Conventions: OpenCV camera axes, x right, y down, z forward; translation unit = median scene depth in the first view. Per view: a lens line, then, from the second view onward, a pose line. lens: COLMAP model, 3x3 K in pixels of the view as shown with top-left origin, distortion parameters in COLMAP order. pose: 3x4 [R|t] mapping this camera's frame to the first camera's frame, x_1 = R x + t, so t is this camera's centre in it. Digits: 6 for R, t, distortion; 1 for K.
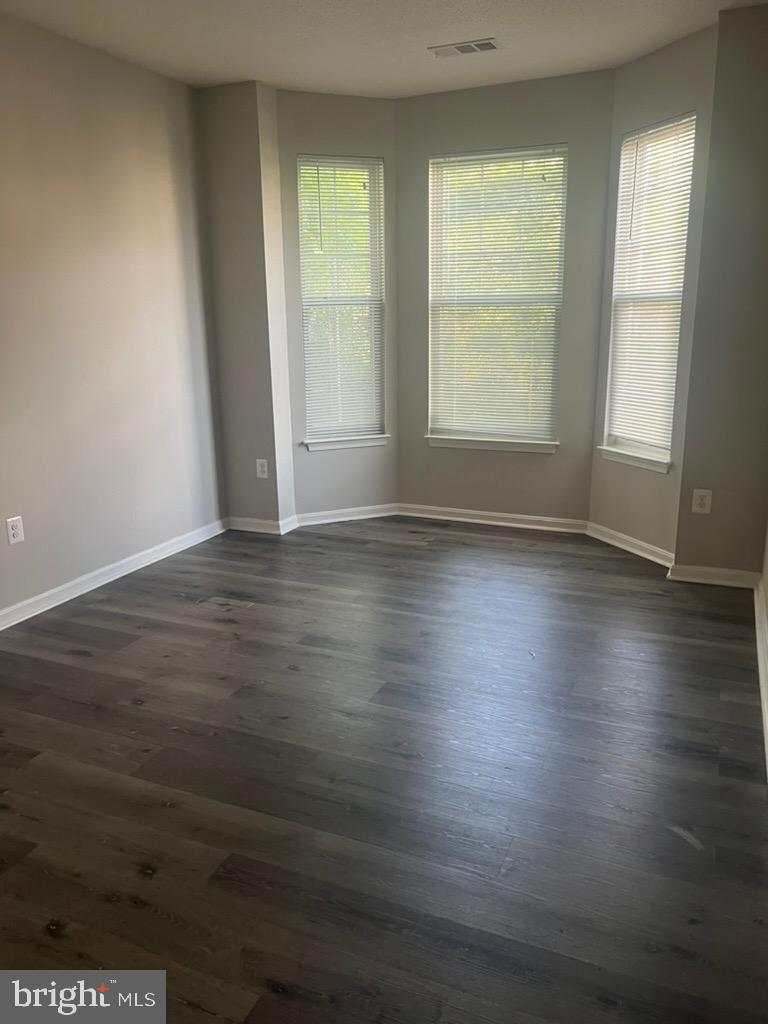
lens RADIAL K [[773.5, 0, 377.8], [0, 773.5, 507.3], [0, 0, 1]] dist [0.064936, -0.074449]
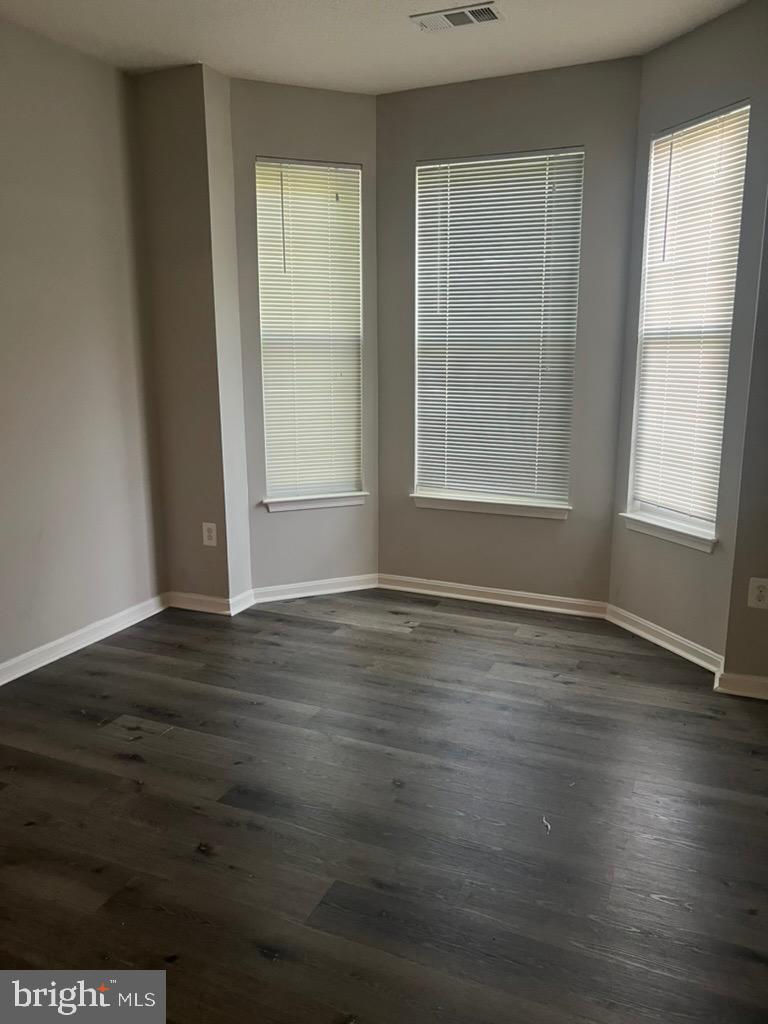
lens RADIAL K [[773.5, 0, 377.8], [0, 773.5, 507.3], [0, 0, 1]] dist [0.064936, -0.074449]
pose [[0.999945, 0.010400, 0.001488, 0.028344], [-0.010325, 0.998992, -0.043678, -0.047139], [-0.001941, 0.043660, 0.999045, 0.189650]]
